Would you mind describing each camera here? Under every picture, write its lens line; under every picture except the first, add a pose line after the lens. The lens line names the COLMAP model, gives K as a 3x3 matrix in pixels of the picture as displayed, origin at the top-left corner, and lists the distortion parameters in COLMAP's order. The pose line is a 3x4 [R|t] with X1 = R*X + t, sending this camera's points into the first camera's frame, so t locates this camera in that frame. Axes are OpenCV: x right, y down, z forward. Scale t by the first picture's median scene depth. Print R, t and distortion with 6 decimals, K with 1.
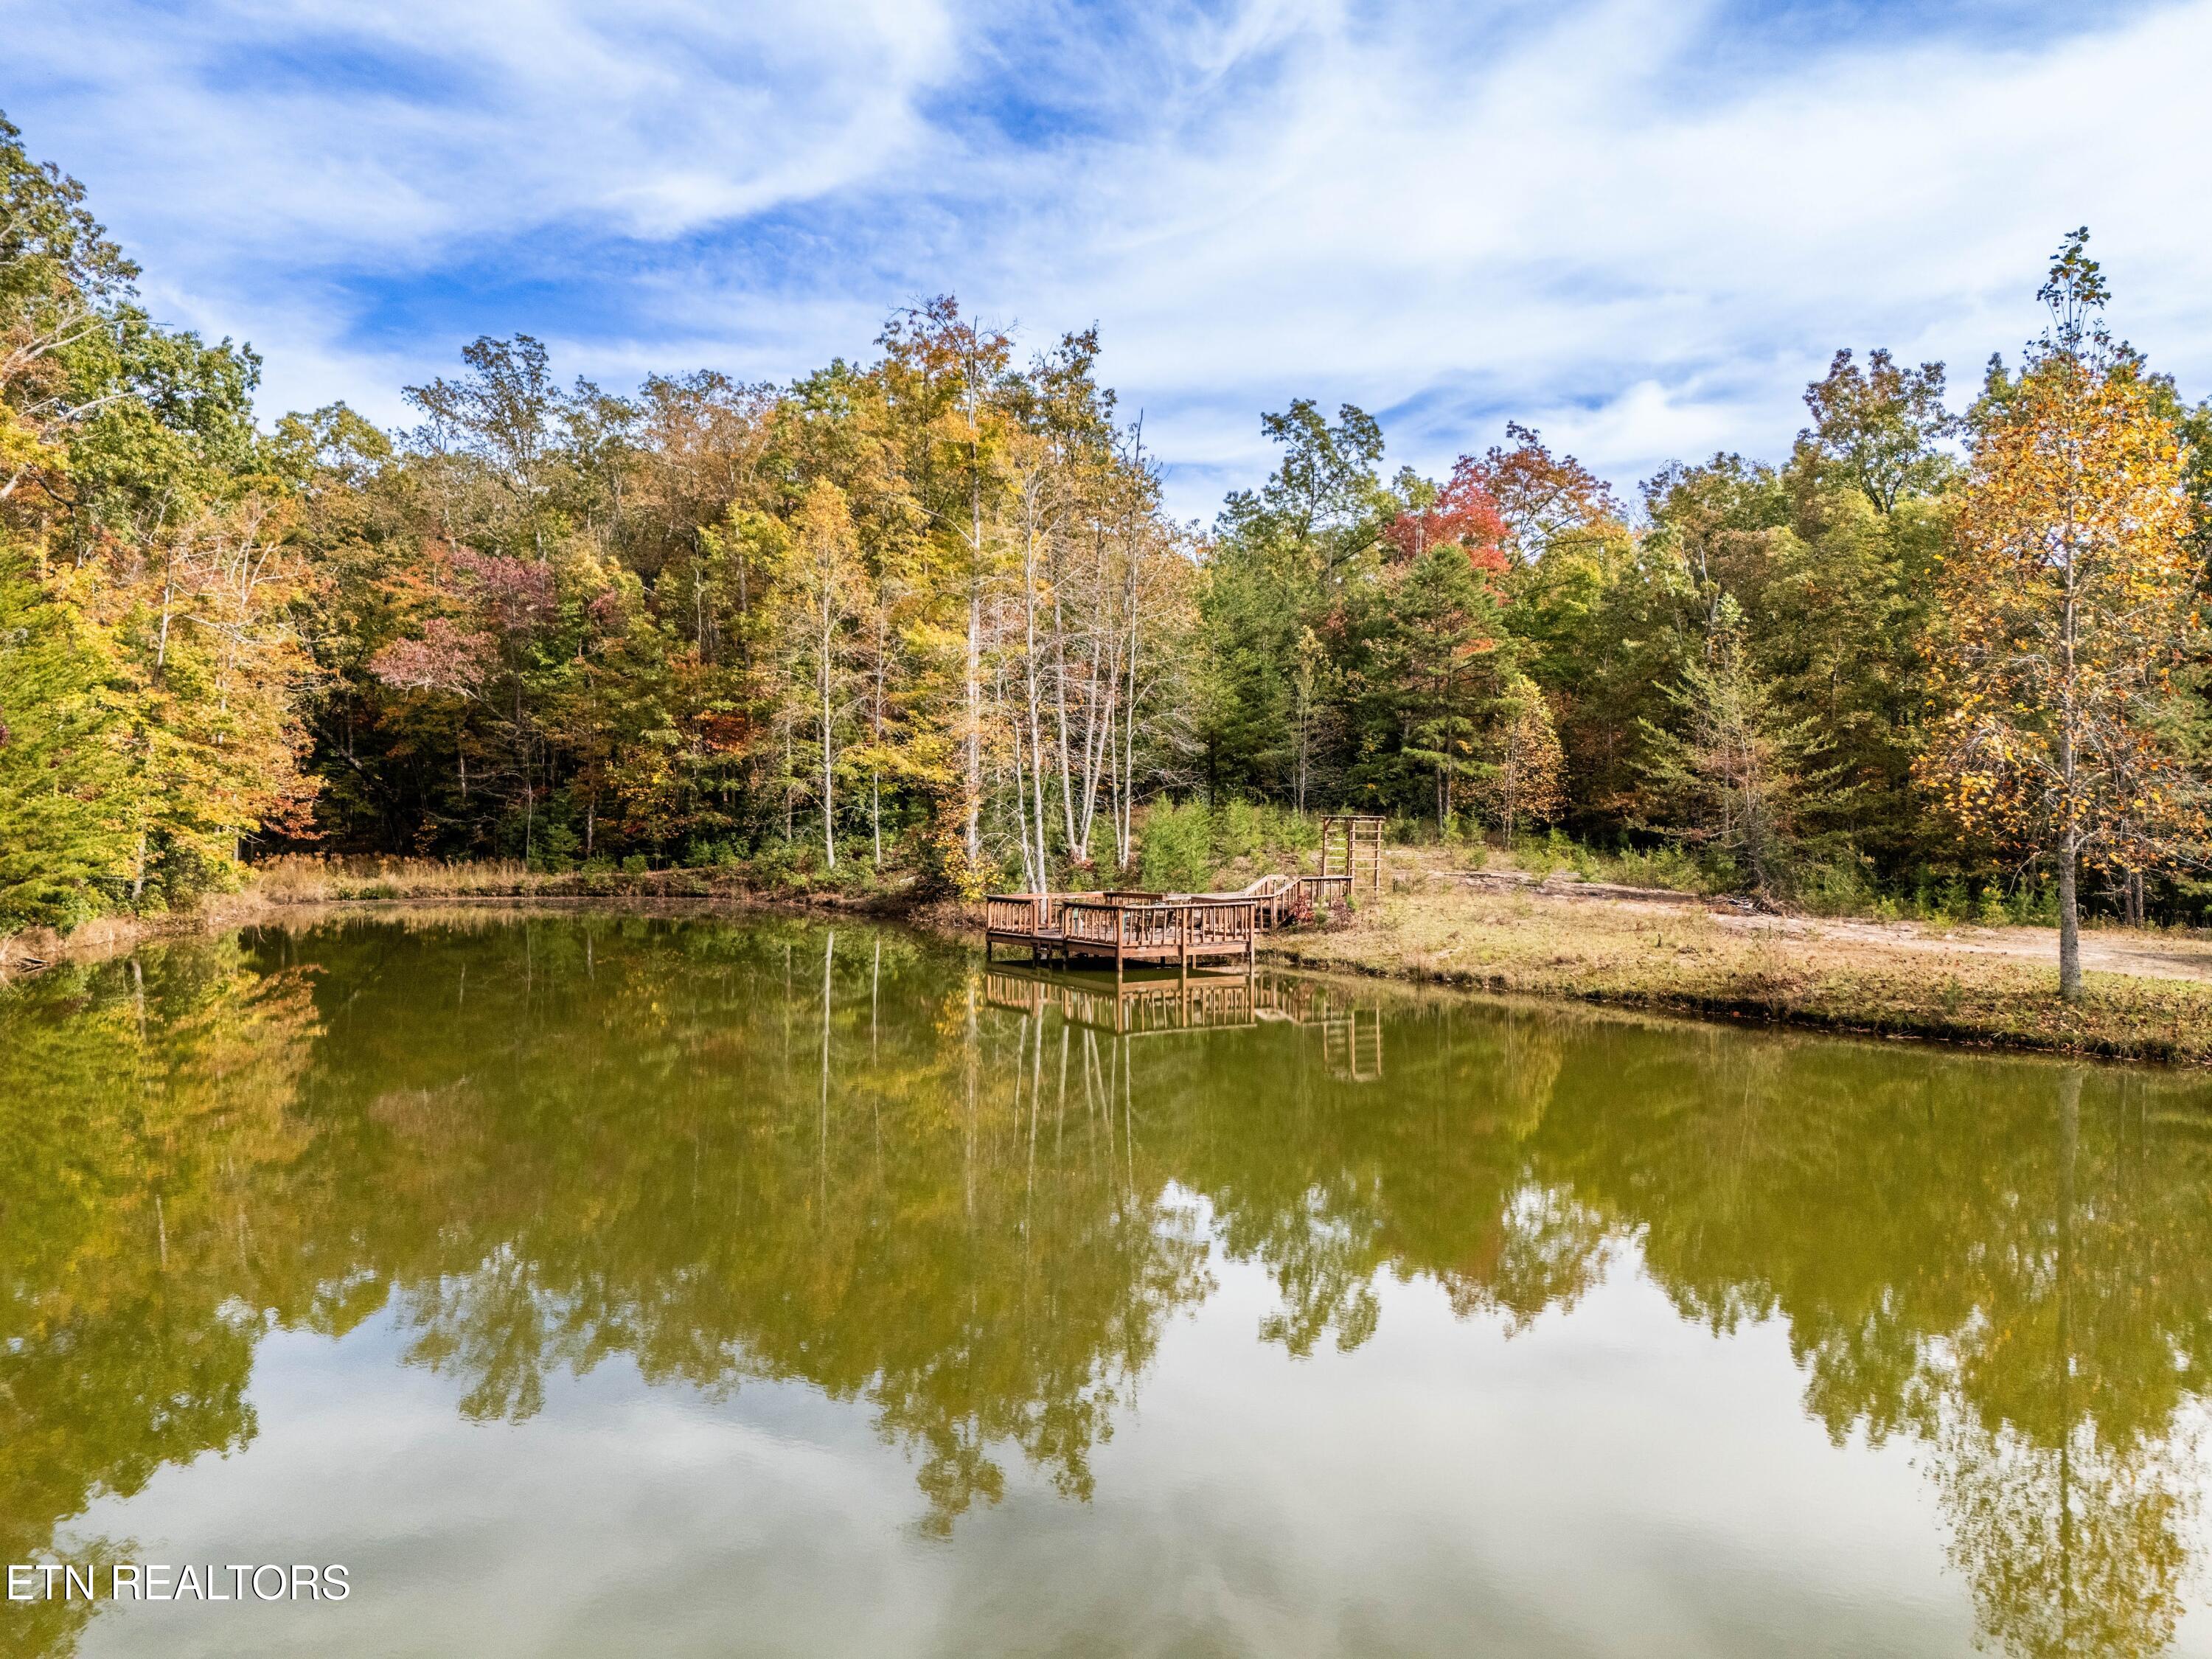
lens RADIAL K [[1561.7, 0, 1106.0], [0, 1561.7, 829.5], [0, 0, 1]] dist [0.092889, -0.146732]
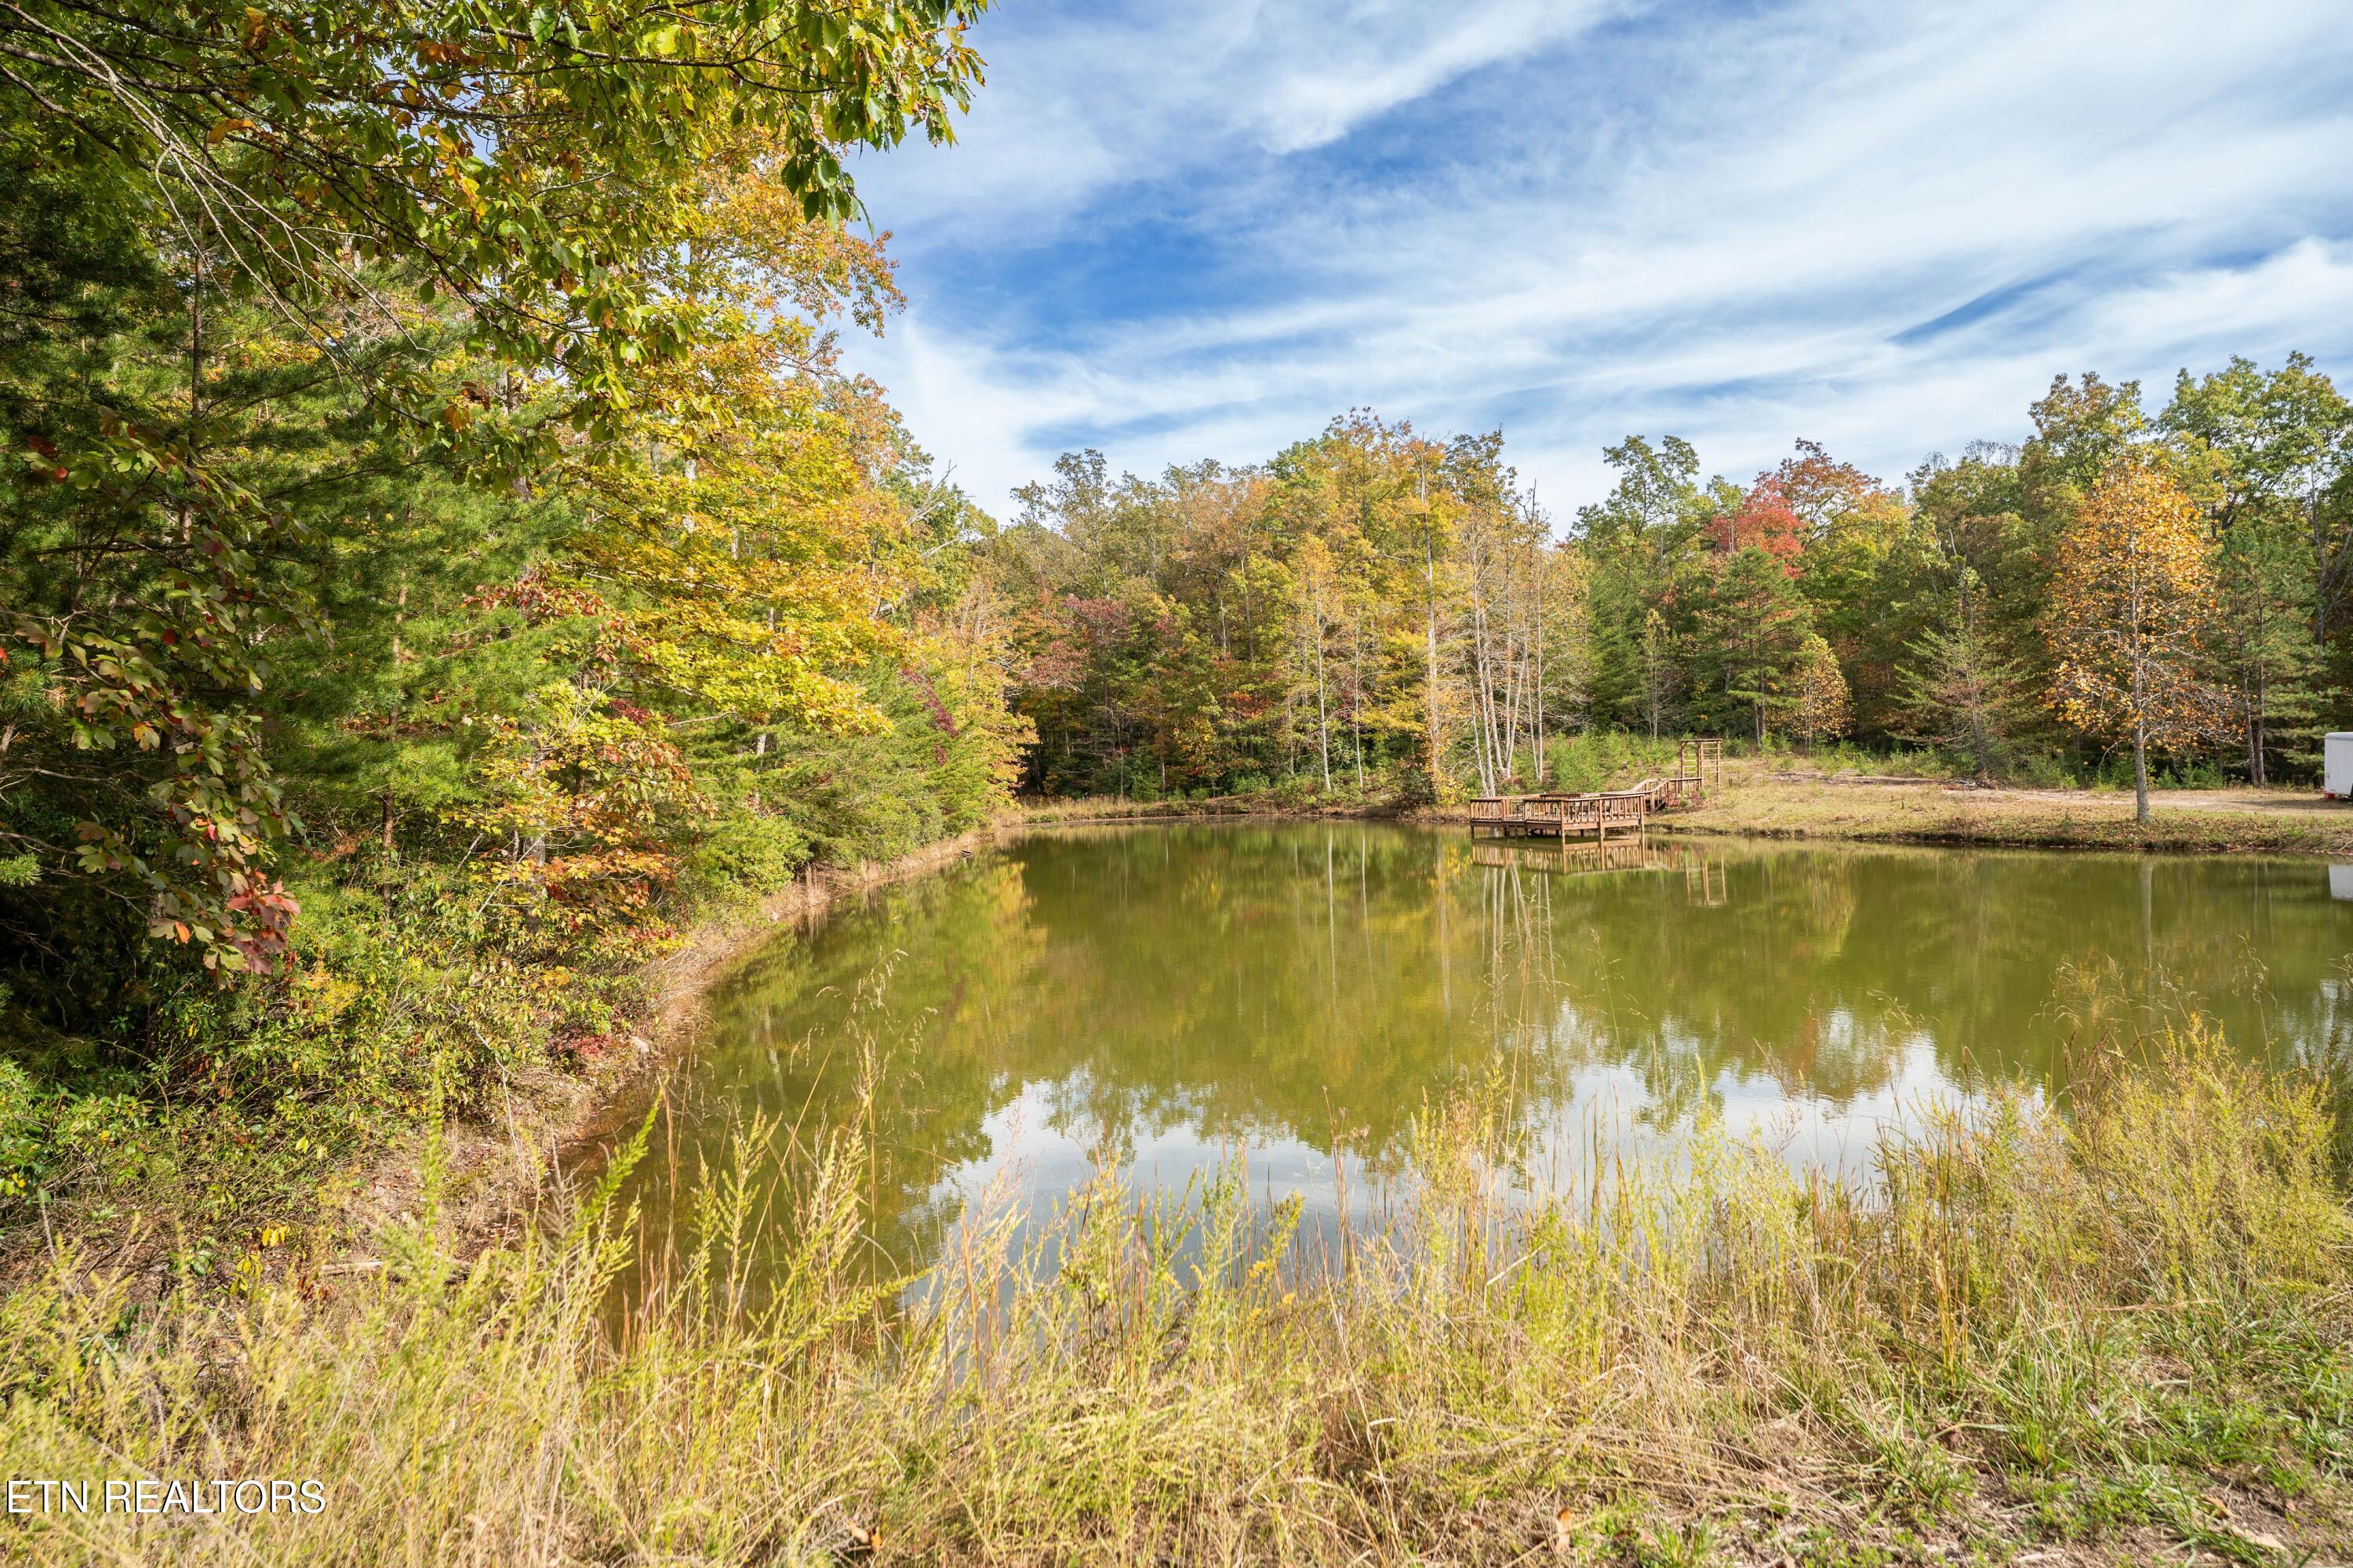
lens RADIAL K [[1294.8, 0, 1176.1], [0, 1294.8, 776.3], [0, 0, 1]] dist [-0.000121, 0.001103]
pose [[0.976735, -0.045732, -0.209516, -0.055599], [0.047358, 0.998874, 0.002745, -0.000107], [0.209154, -0.012603, 0.977801, -0.249781]]
